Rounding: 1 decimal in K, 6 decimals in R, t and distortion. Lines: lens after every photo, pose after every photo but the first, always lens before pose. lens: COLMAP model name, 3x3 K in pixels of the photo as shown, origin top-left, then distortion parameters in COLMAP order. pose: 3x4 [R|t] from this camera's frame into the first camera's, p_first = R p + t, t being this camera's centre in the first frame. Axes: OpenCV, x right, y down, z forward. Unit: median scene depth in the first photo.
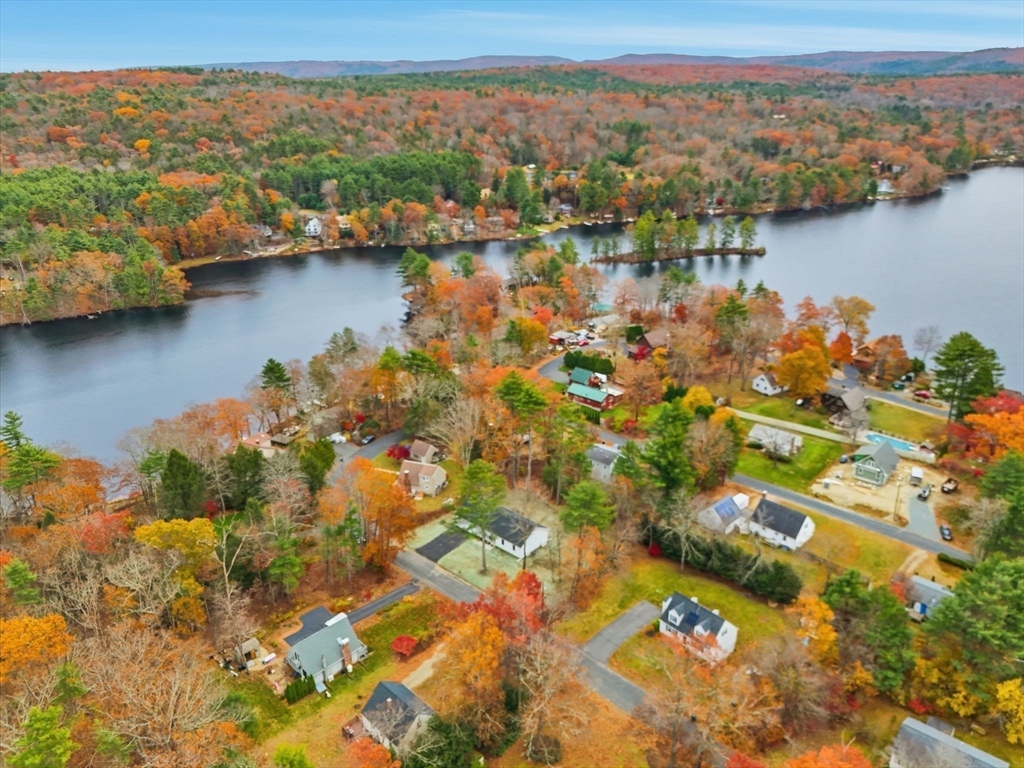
lens RADIAL K [[831.3, 0, 512.0], [0, 831.3, 384.0], [0, 0, 1]] dist [0.085282, -0.085754]
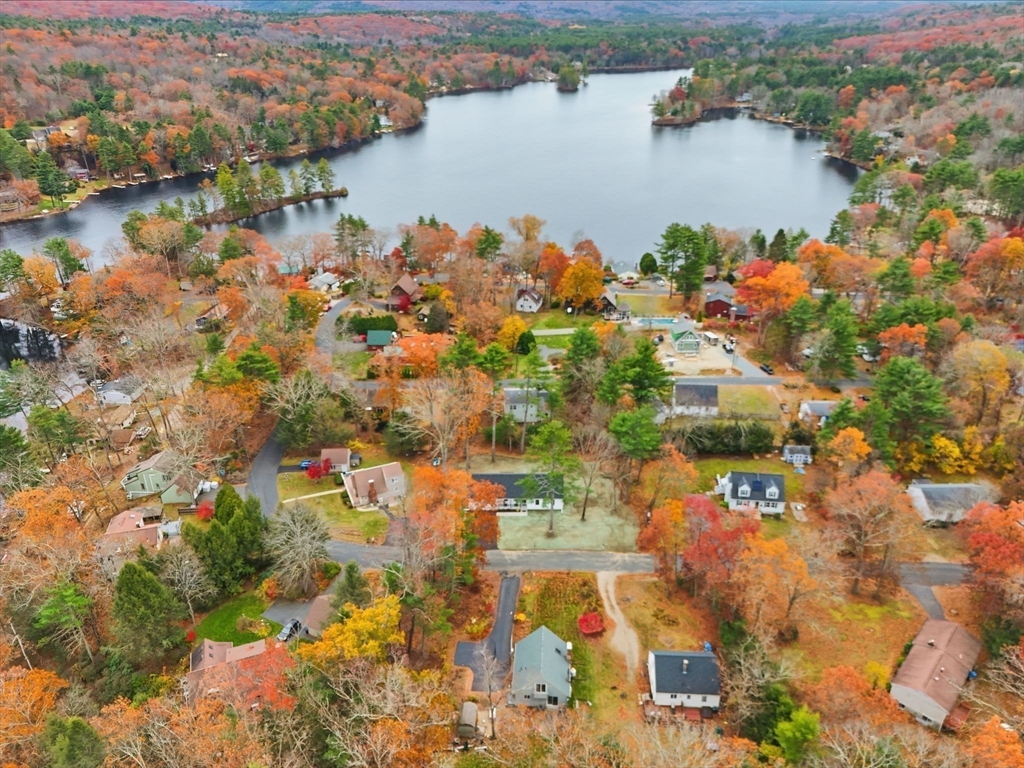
lens RADIAL K [[831.3, 0, 512.0], [0, 831.3, 384.0], [0, 0, 1]] dist [0.085282, -0.085754]
pose [[0.710292, -0.281810, 0.645033, -0.268066], [0.240628, 0.958366, 0.153729, -0.042735], [-0.661501, 0.046020, 0.748531, 0.124692]]
